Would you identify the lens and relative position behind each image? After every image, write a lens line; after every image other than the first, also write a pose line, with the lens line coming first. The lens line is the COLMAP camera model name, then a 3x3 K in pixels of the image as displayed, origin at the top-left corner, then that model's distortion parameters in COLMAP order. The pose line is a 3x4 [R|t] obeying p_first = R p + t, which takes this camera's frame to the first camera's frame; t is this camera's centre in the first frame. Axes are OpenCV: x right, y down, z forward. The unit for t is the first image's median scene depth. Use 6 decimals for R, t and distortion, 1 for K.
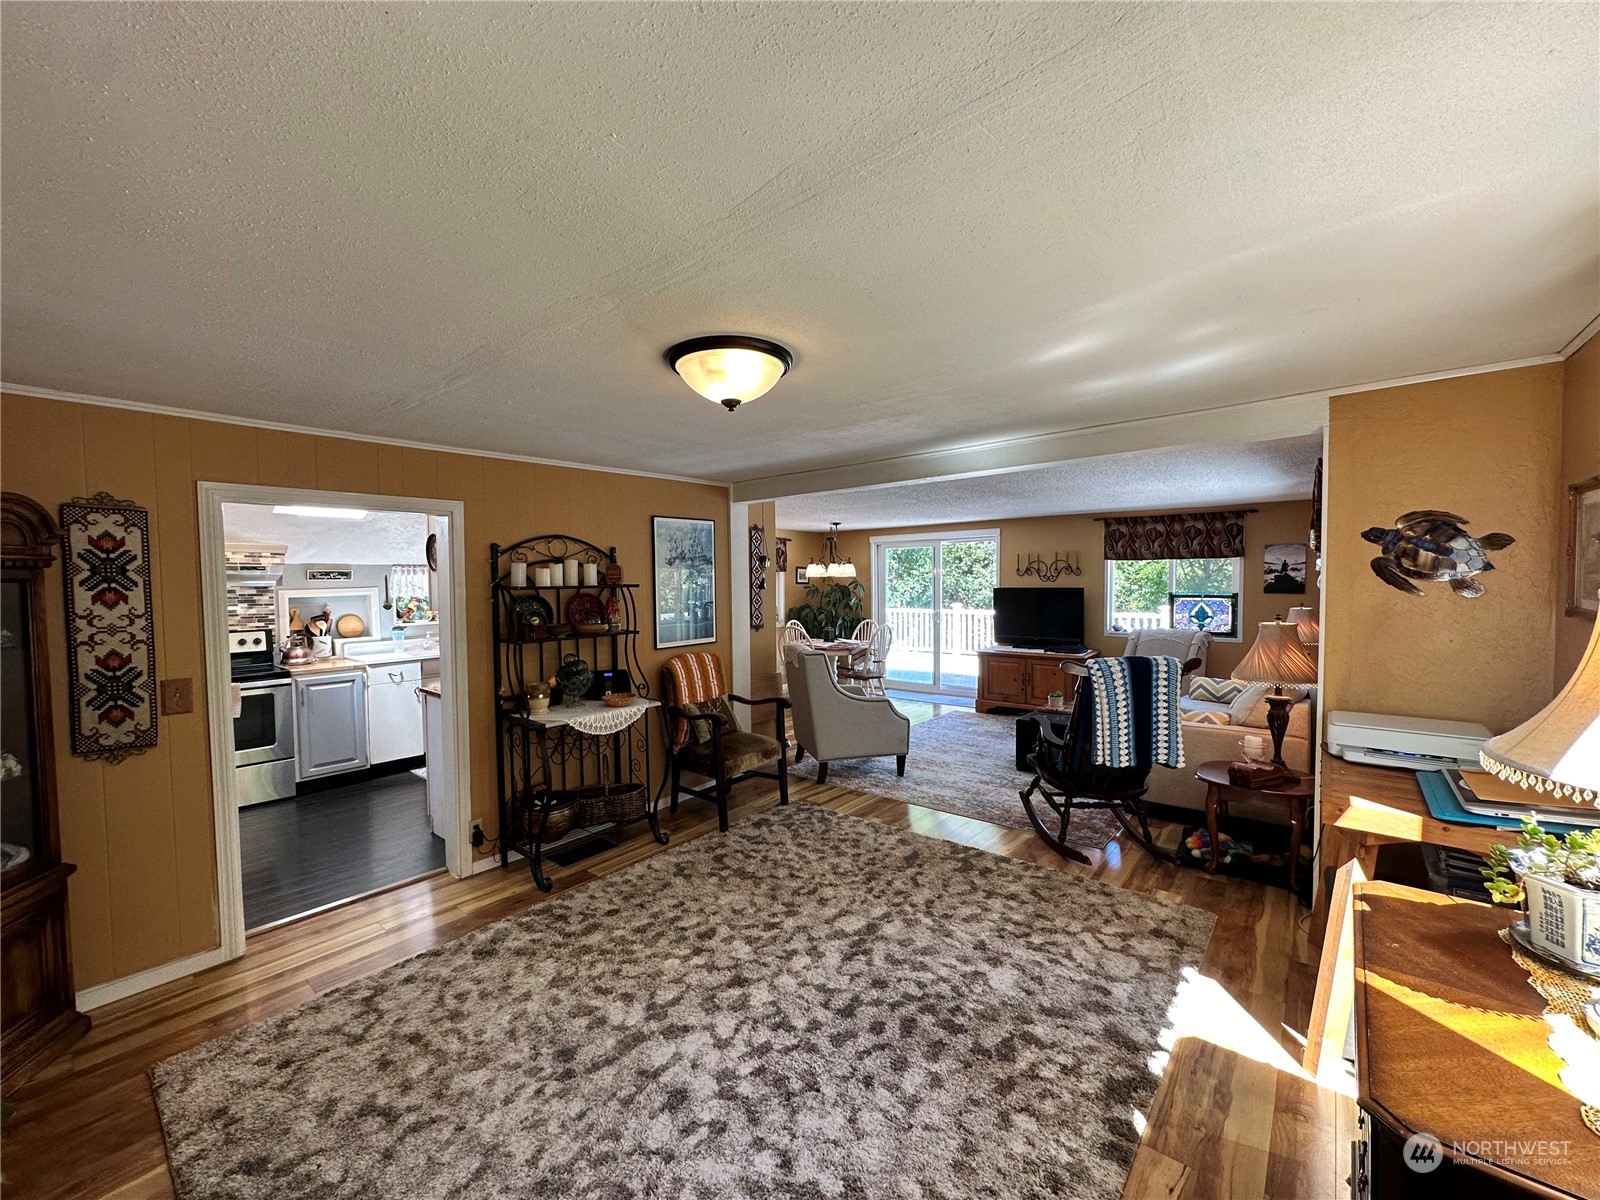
lens RADIAL K [[638.5, 0, 789.0], [0, 638.5, 600.4], [0, 0, 1]] dist [-0.000837, -0.000054]
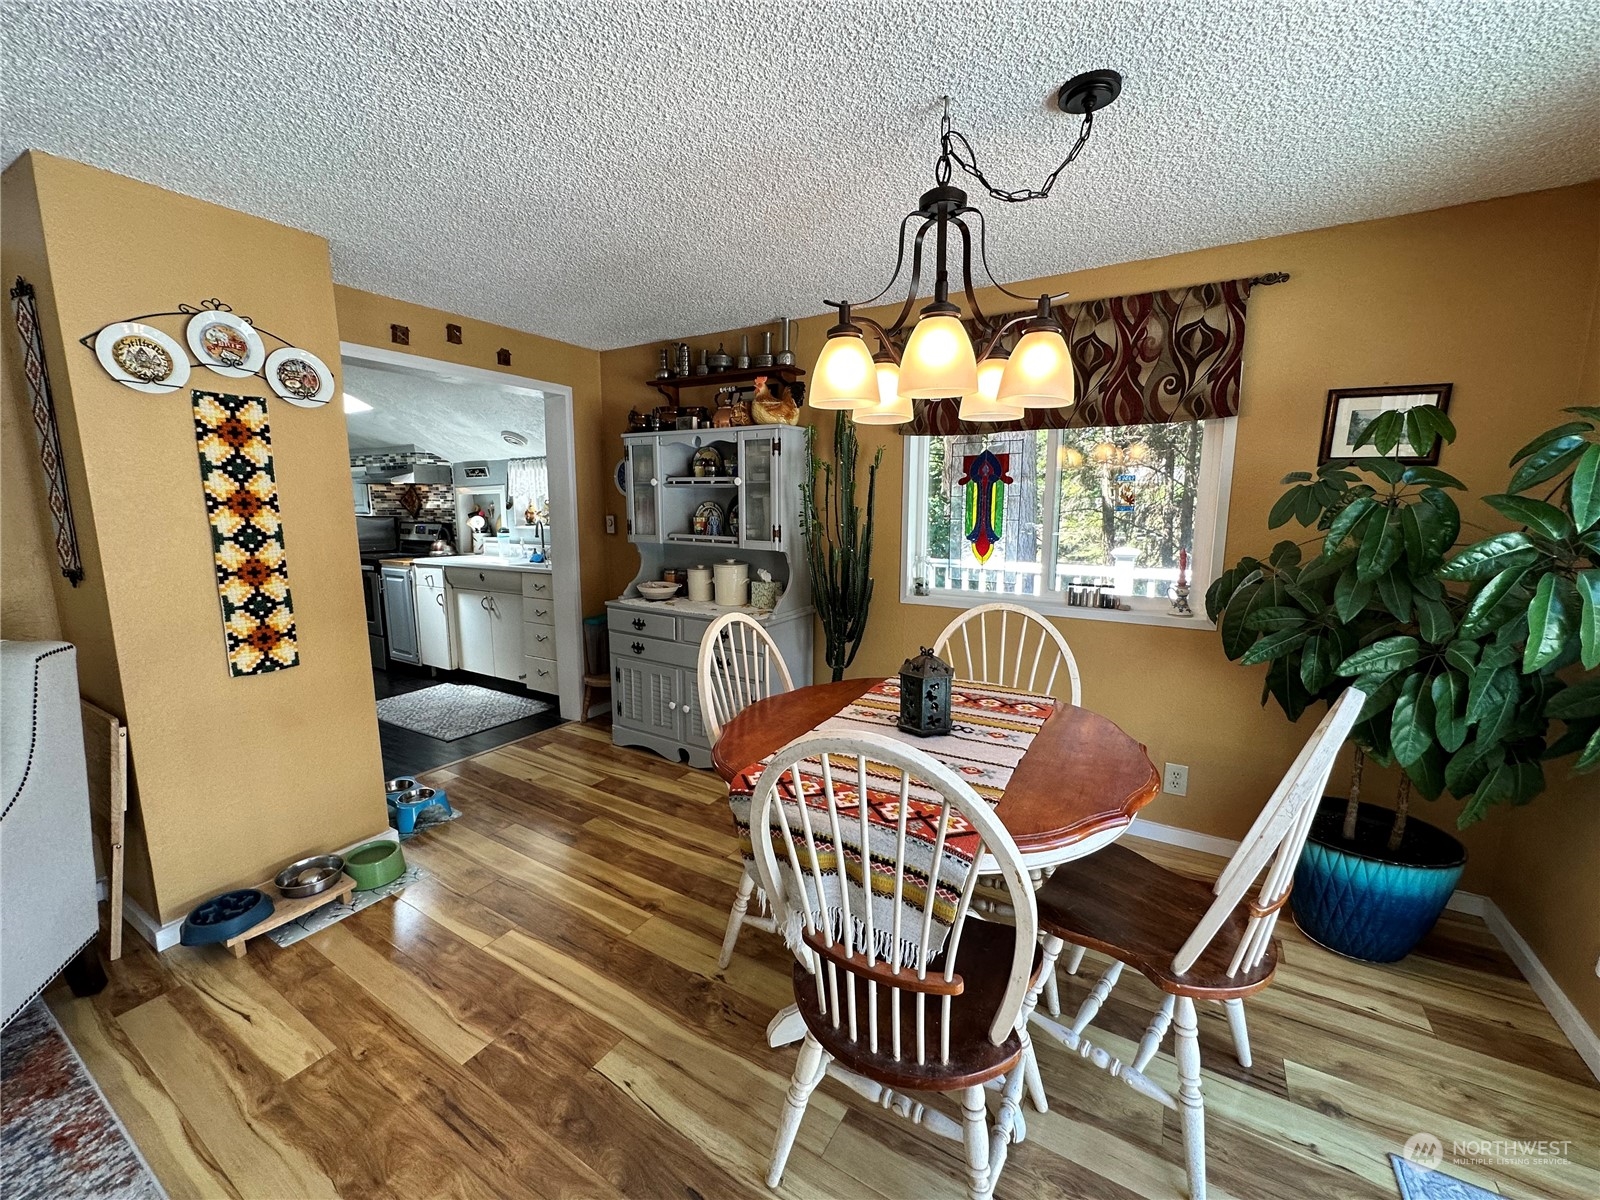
lens RADIAL K [[637.2, 0, 802.0], [0, 637.2, 601.6], [0, 0, 1]] dist [-0.001336, 0.000468]
pose [[0.161118, 0.163676, -0.973268, 0.358966], [-0.030482, 0.986507, 0.160857, -0.015189], [0.986464, 0.003750, 0.163934, 1.279172]]
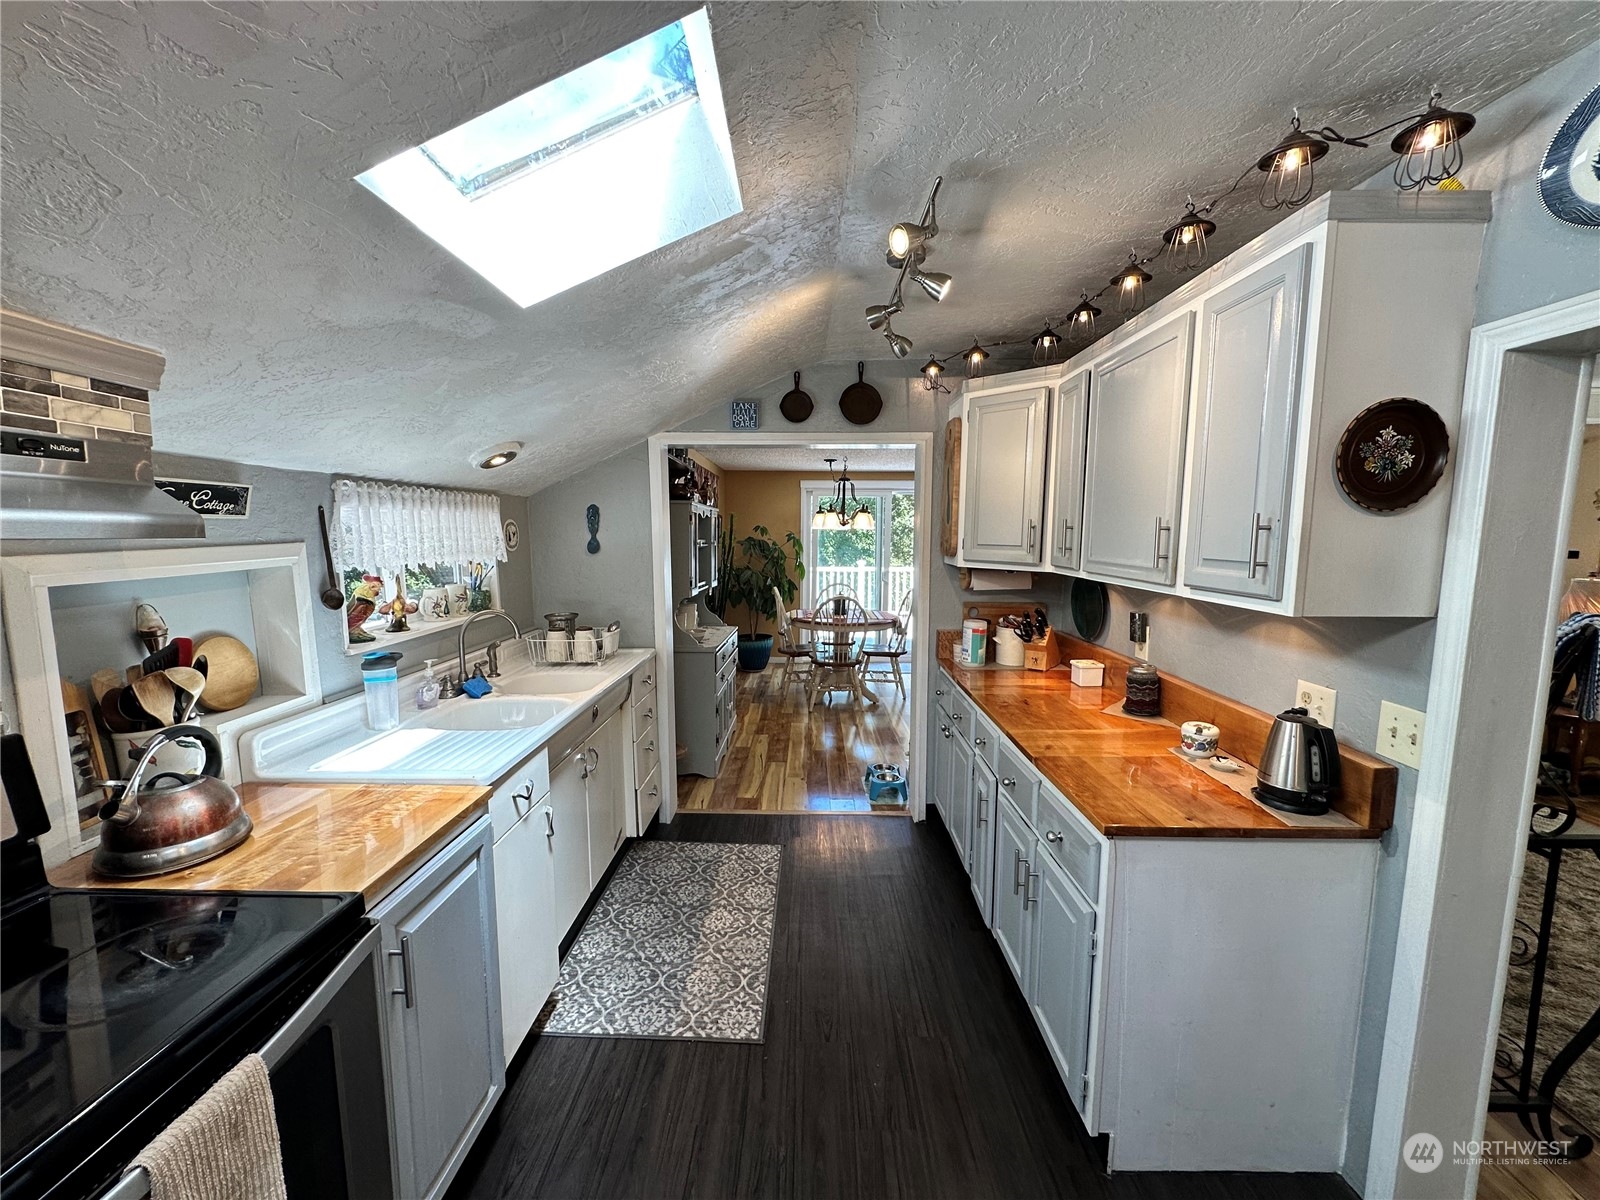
lens RADIAL K [[637.2, 0, 802.0], [0, 637.2, 601.6], [0, 0, 1]] dist [-0.001336, 0.000468]
pose [[0.770327, -0.052808, 0.635459, -0.658150], [0.003149, 0.996868, 0.079025, -0.015233], [-0.637642, -0.058874, 0.768080, 0.590941]]
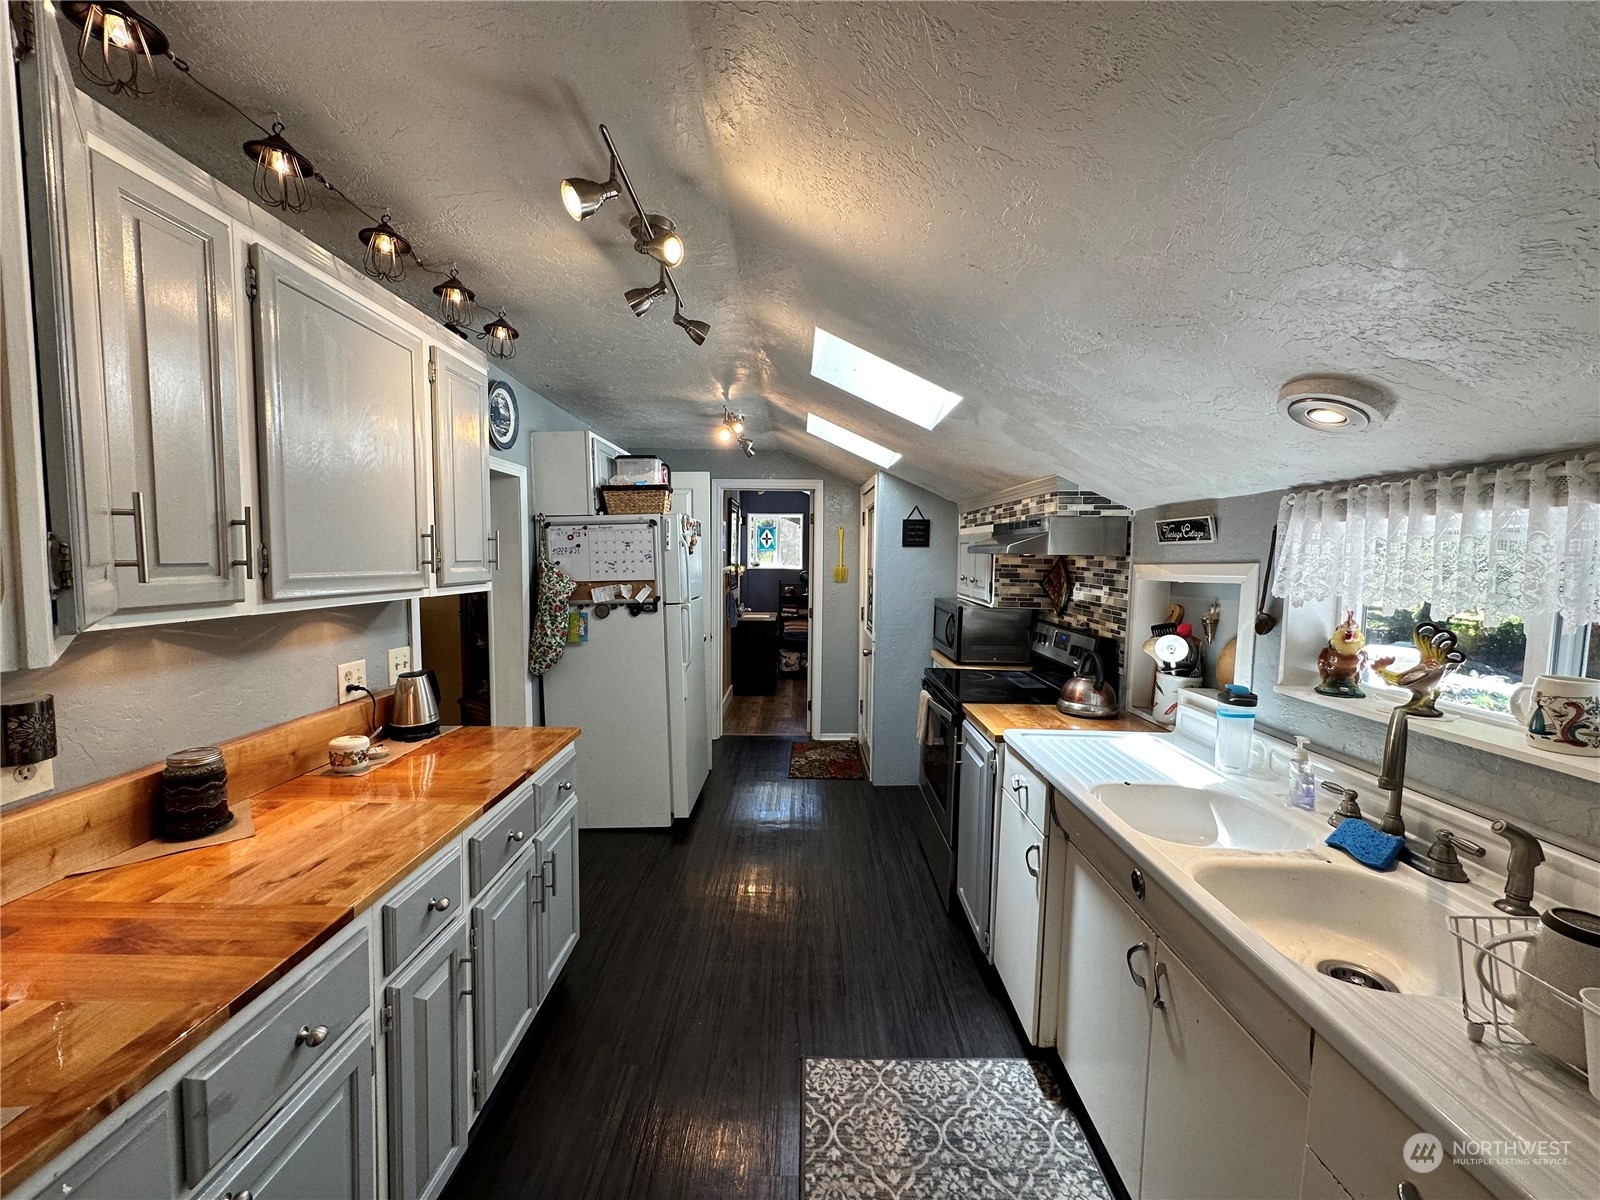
lens RADIAL K [[637.2, 0, 802.0], [0, 637.2, 601.6], [0, 0, 1]] dist [-0.001336, 0.000468]
pose [[-0.762485, 0.053014, -0.644831, -0.254202], [-0.019985, 0.994232, 0.105371, -0.030575], [0.646698, 0.093230, -0.757027, 1.099528]]
